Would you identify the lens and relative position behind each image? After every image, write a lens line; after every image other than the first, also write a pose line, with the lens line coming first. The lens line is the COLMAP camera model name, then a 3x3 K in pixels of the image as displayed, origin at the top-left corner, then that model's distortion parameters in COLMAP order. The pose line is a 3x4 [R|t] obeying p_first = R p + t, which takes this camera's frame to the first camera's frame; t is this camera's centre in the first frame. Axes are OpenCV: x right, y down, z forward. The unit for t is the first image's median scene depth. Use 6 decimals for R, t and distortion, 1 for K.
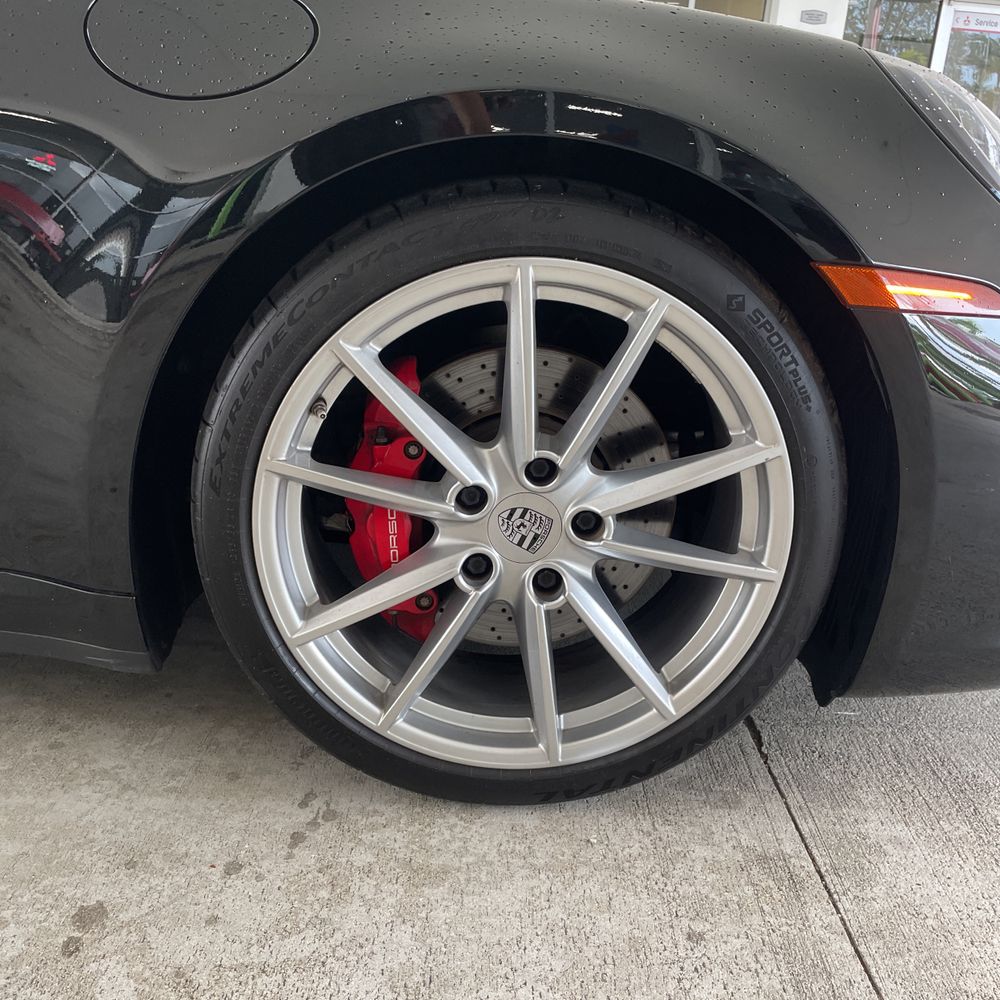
lens RADIAL K [[982.7, 0, 513.5], [0, 982.7, 500.5], [0, 0, 1]] dist [0.082842, -0.105311]
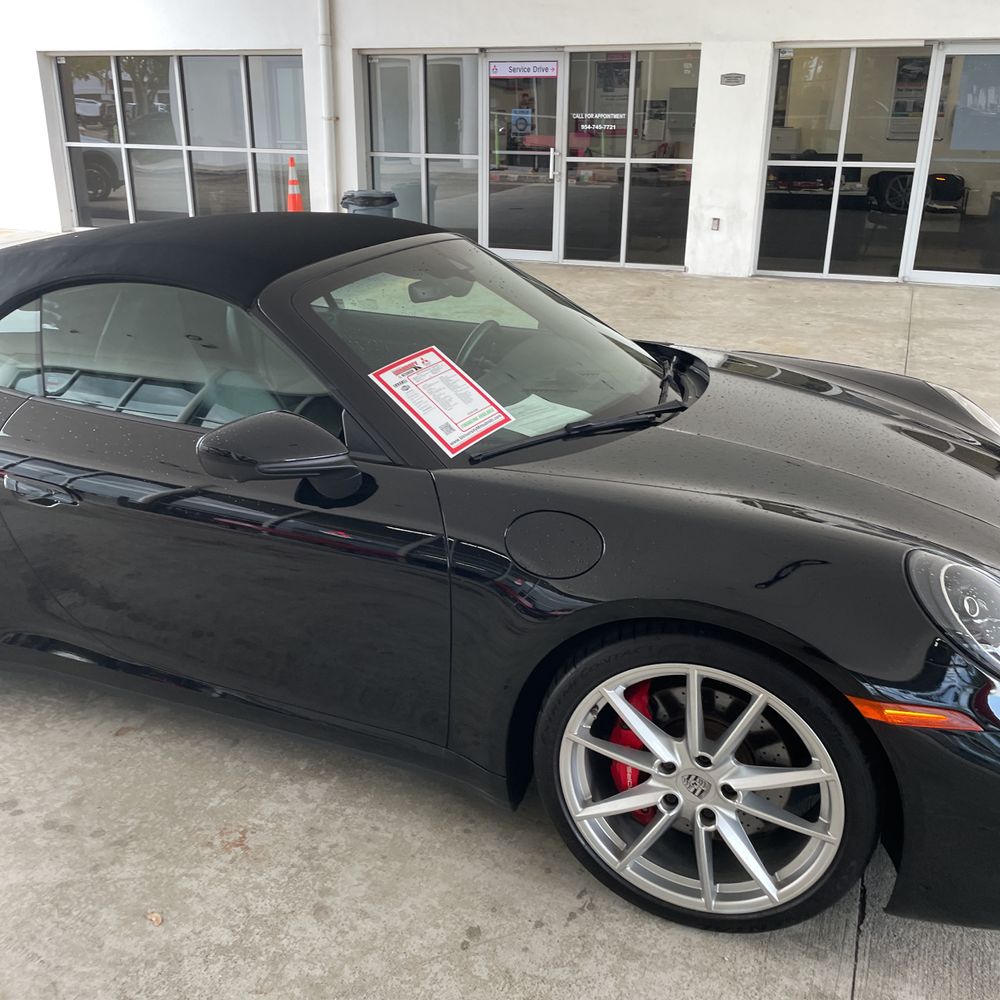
lens RADIAL K [[982.7, 0, 513.5], [0, 982.7, 500.5], [0, 0, 1]] dist [0.082842, -0.105311]
pose [[0.914605, 0.086274, -0.395038, 0.387825], [-0.083600, 0.996210, 0.024013, -0.523632], [0.395612, 0.011062, 0.918351, -0.871456]]
